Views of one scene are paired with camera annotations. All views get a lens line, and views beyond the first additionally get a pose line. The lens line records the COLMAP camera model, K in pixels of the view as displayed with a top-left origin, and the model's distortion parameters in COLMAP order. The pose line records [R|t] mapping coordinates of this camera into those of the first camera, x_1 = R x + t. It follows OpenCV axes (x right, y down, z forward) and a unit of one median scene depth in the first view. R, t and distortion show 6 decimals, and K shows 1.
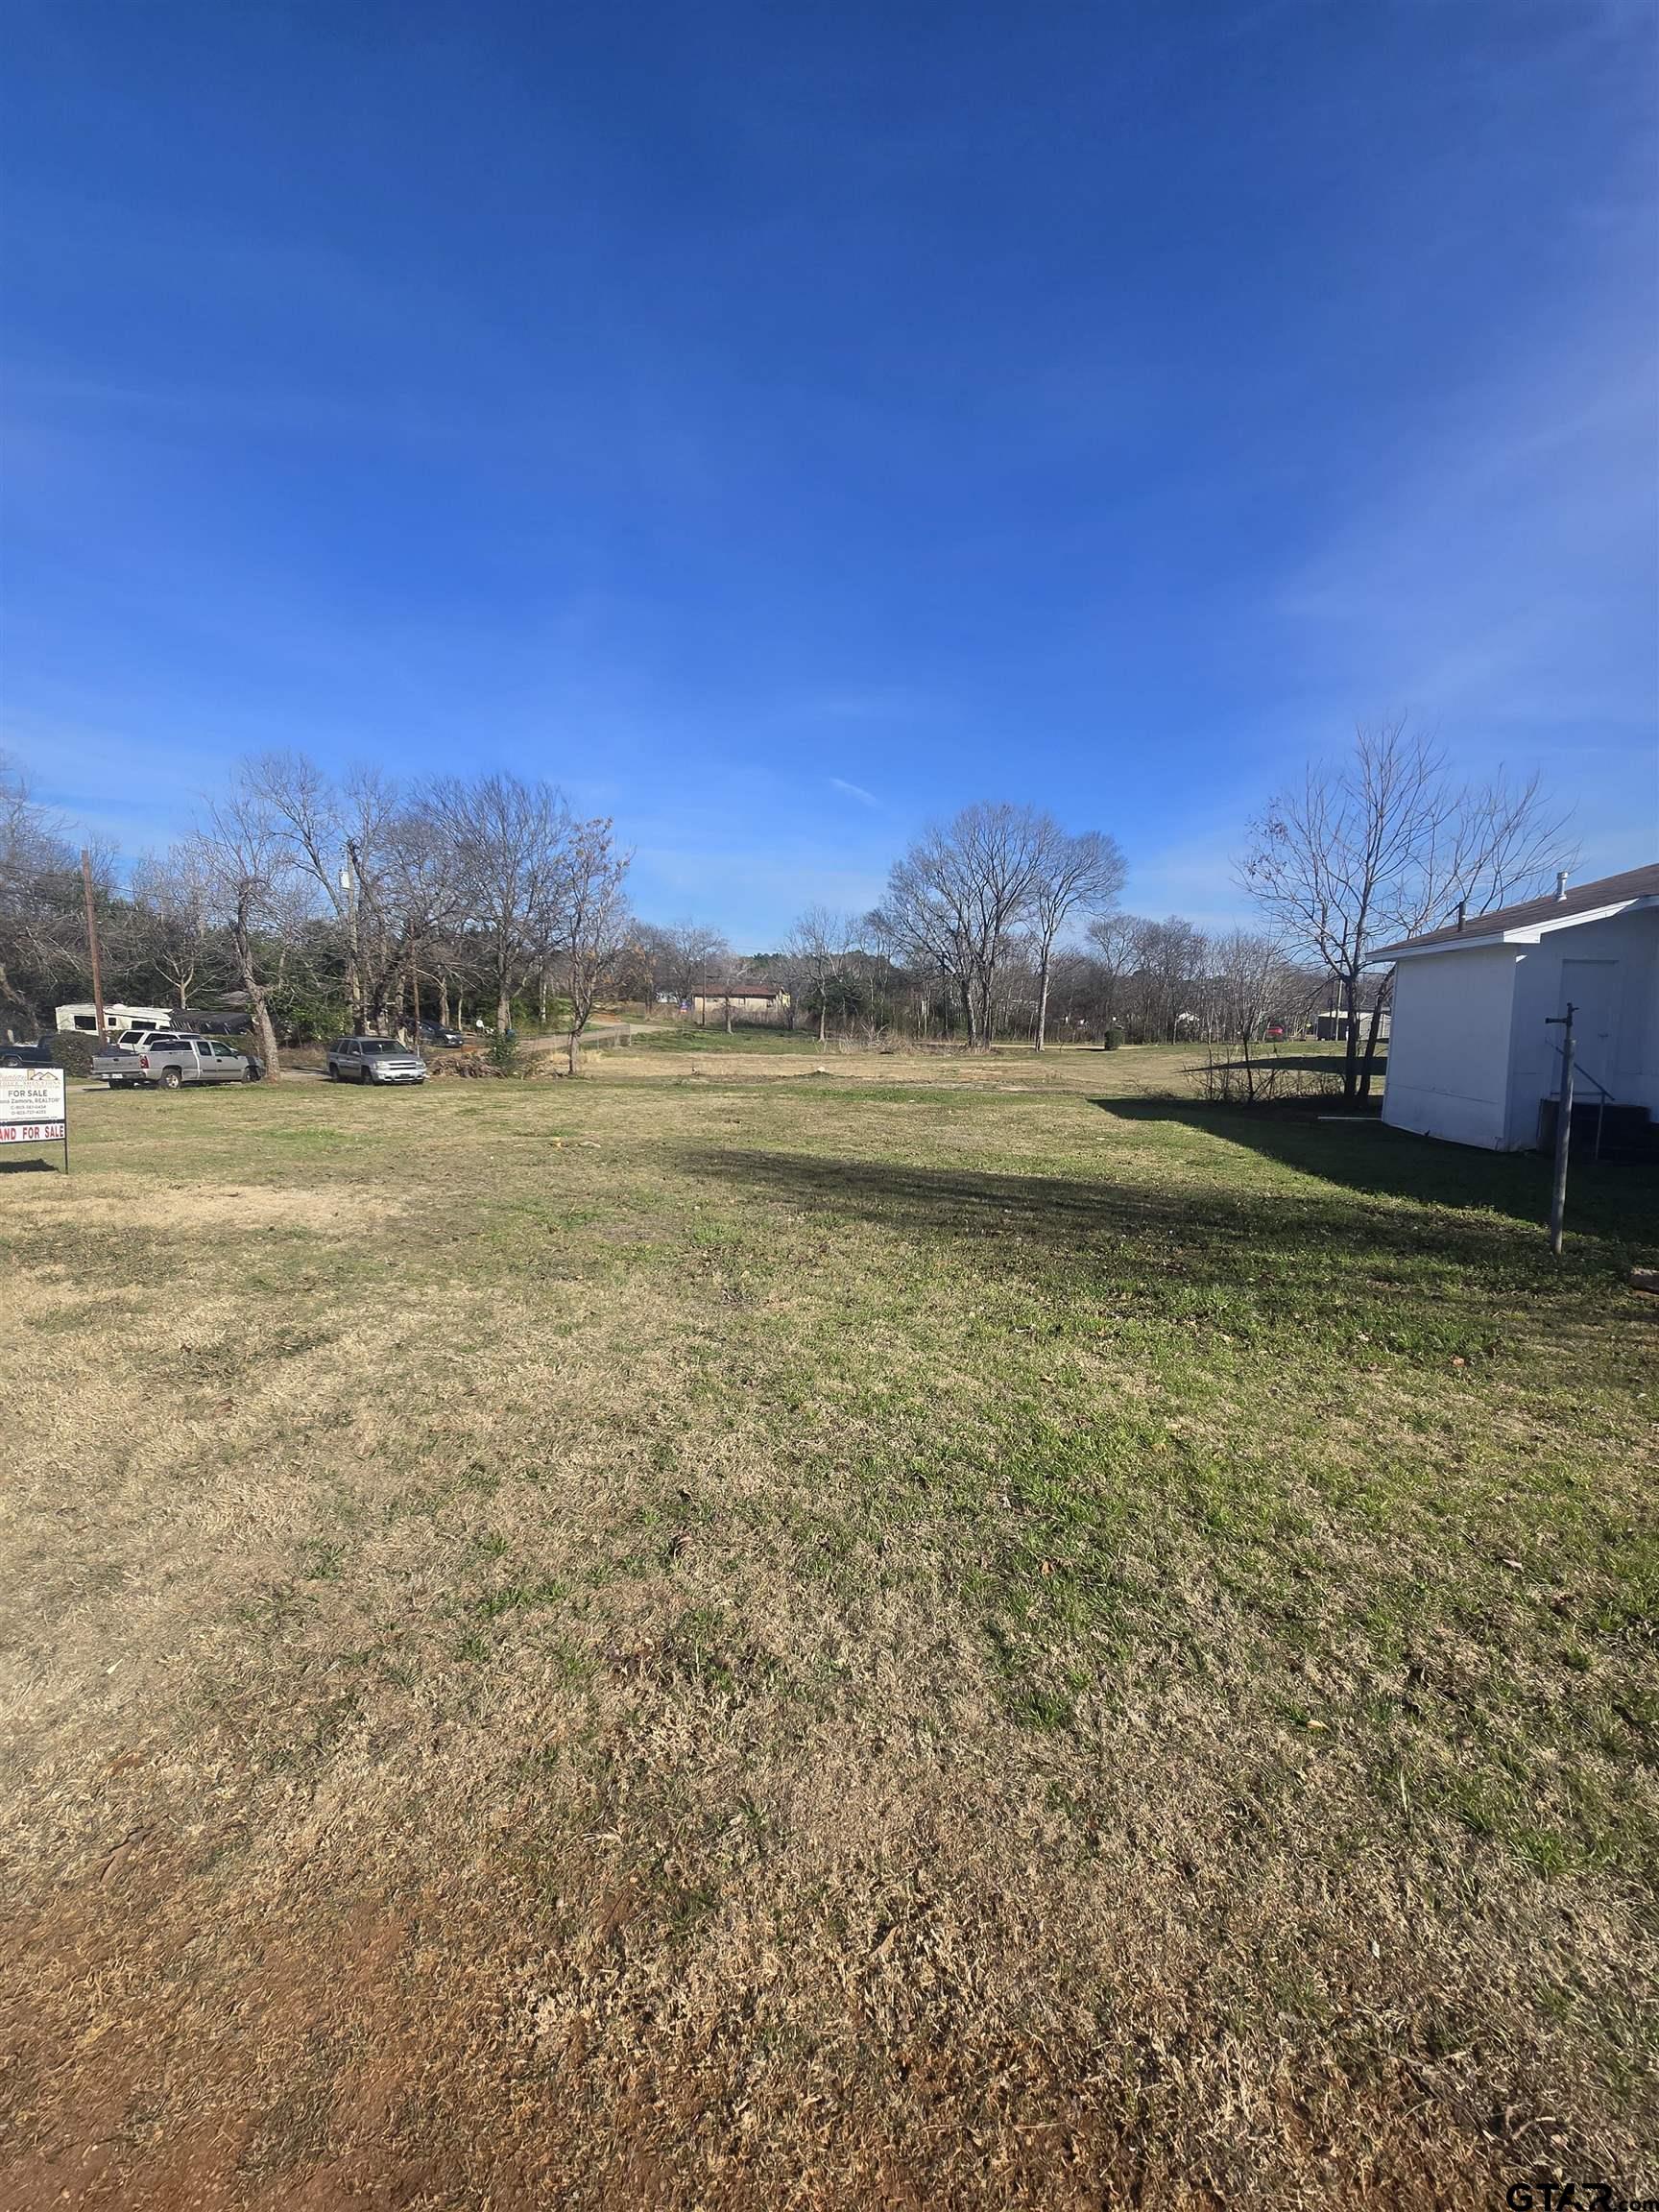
lens RADIAL K [[893.2, 0, 815.4], [0, 893.2, 1096.9], [0, 0, 1]] dist [-0.000329, -0.000003]
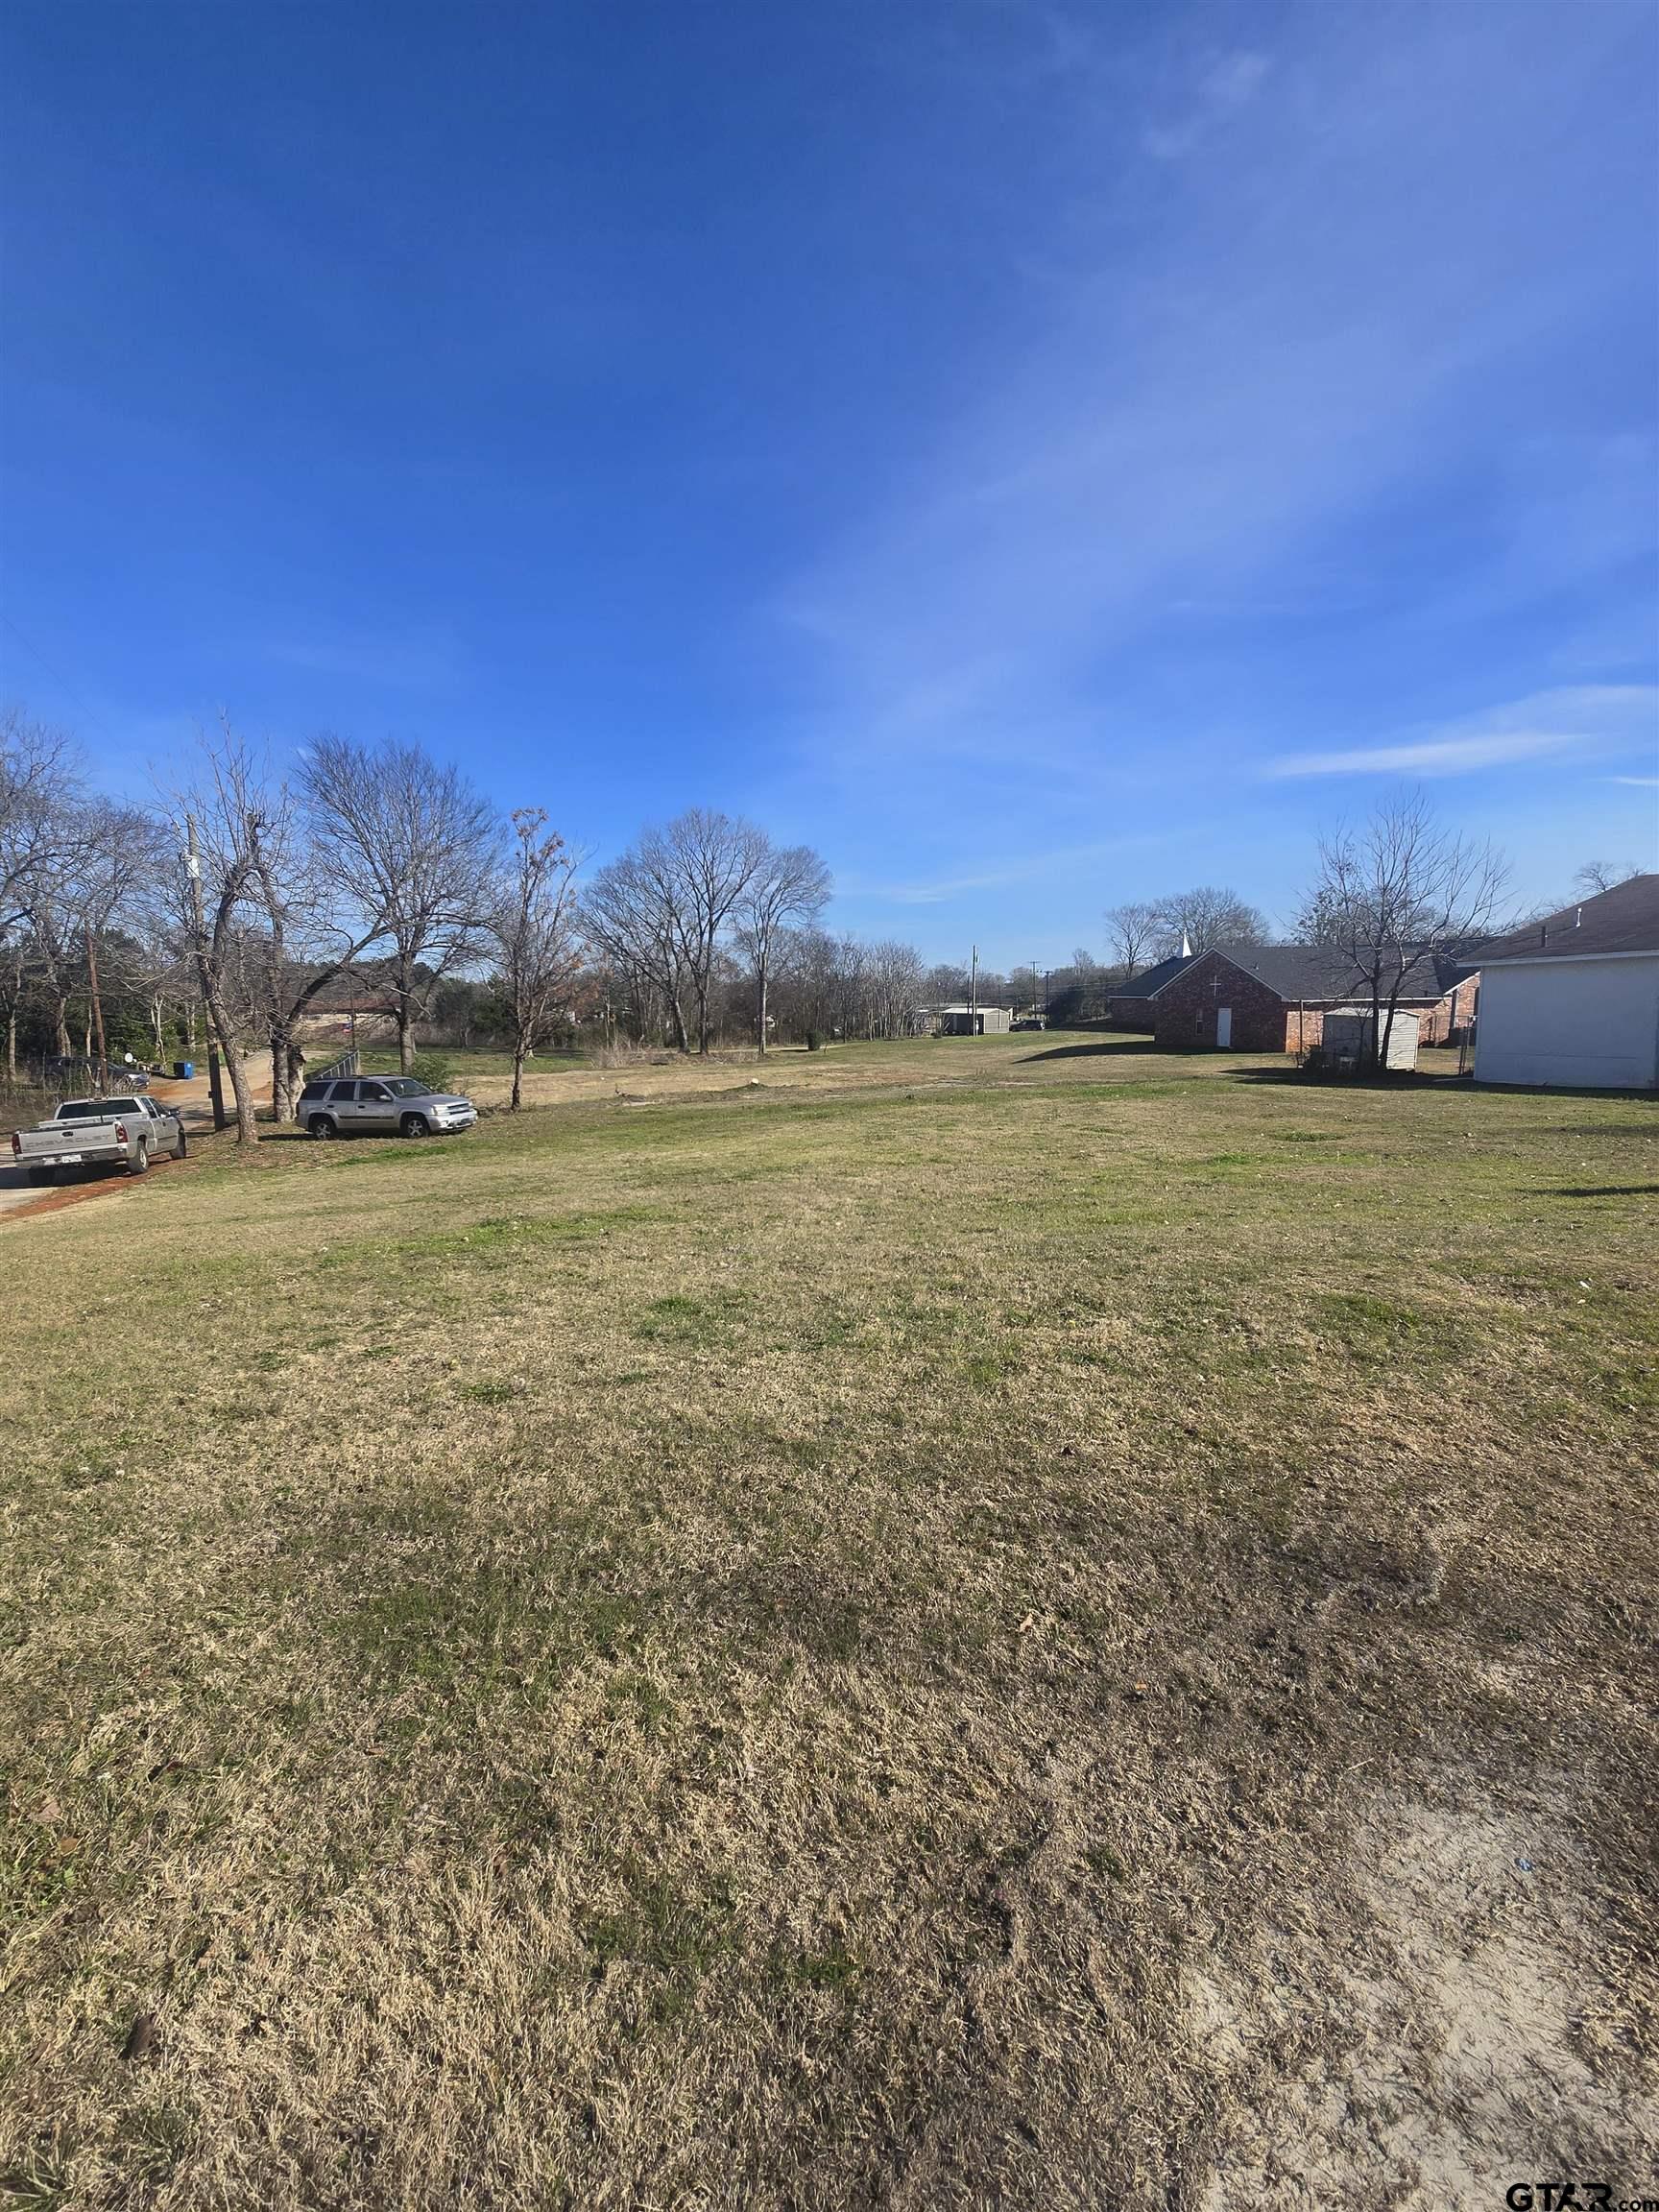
lens RADIAL K [[893.2, 0, 834.4], [0, 893.2, 1107.3], [0, 0, 1]] dist [-0.000329, -0.000003]
pose [[0.867570, -0.083843, 0.490197, -0.320217], [0.081319, 0.996336, 0.026493, -0.017044], [-0.490622, 0.016878, 0.871209, 0.080351]]
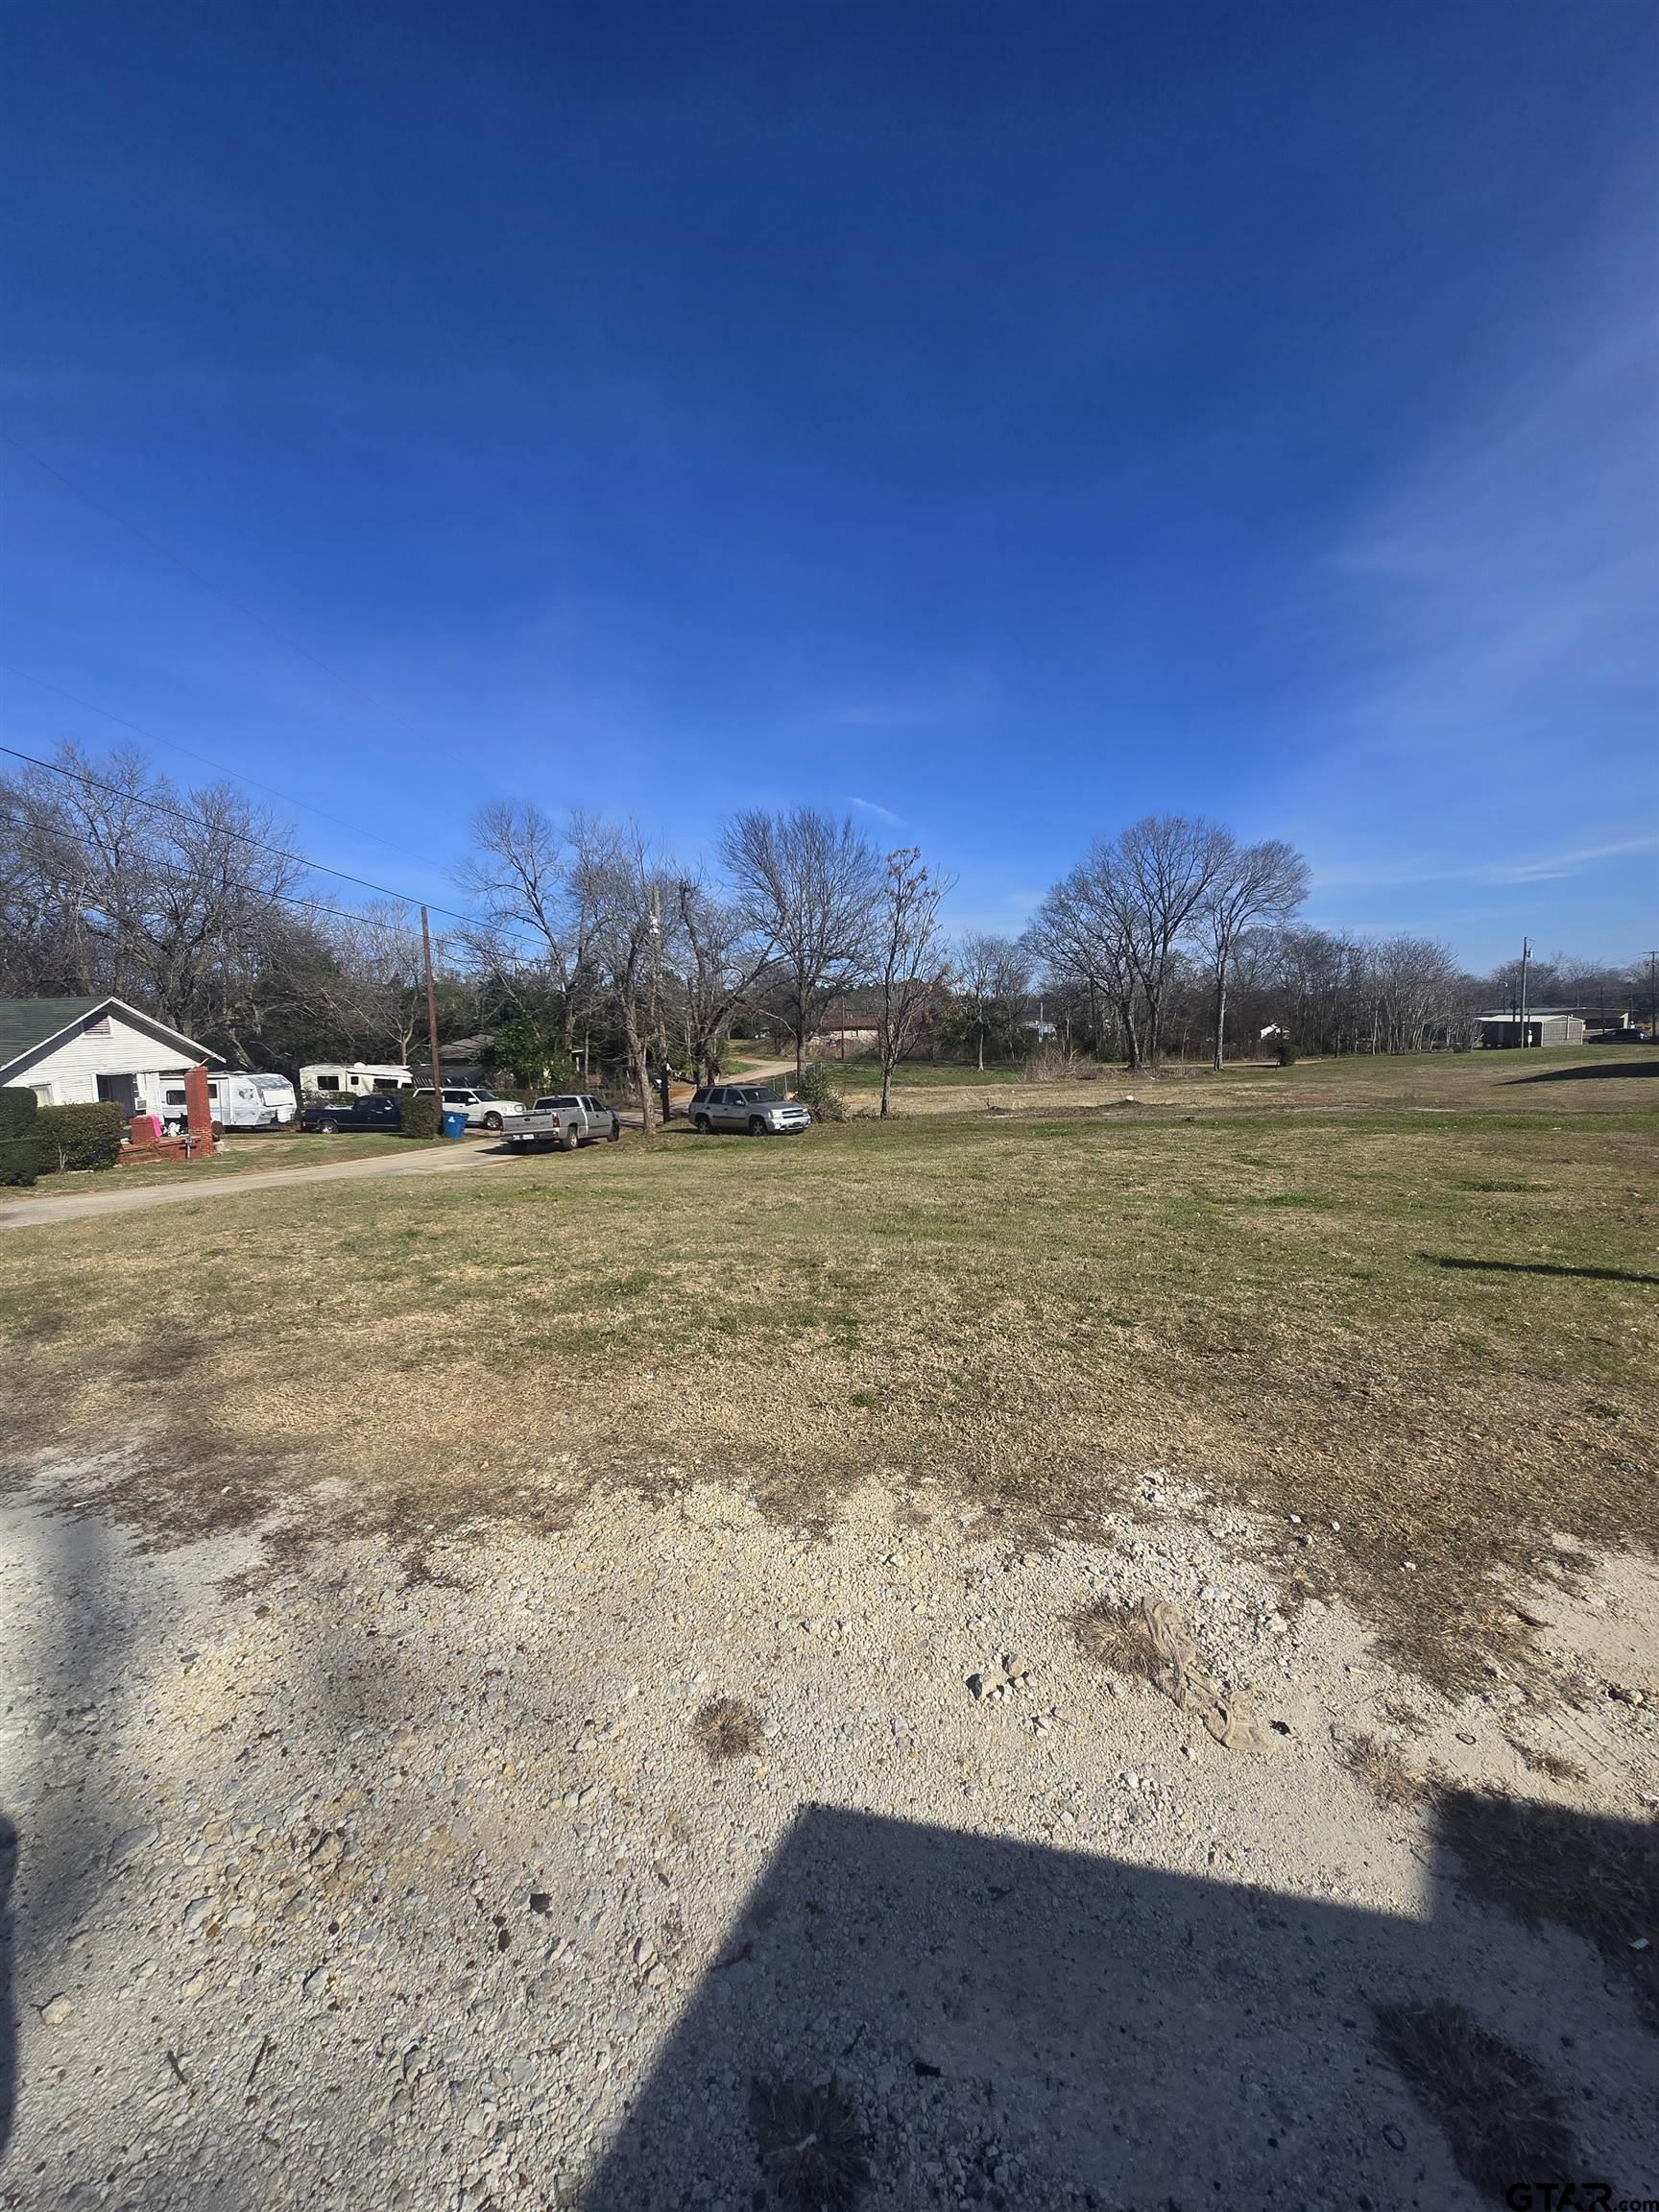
lens RADIAL K [[893.2, 0, 837.1], [0, 893.2, 1110.3], [0, 0, 1]] dist [-0.000329, -0.000003]
pose [[0.998548, -0.042305, -0.033339, -0.218244], [0.041687, 0.998949, -0.019039, -0.010430], [0.034109, 0.017622, 0.999263, 0.028792]]
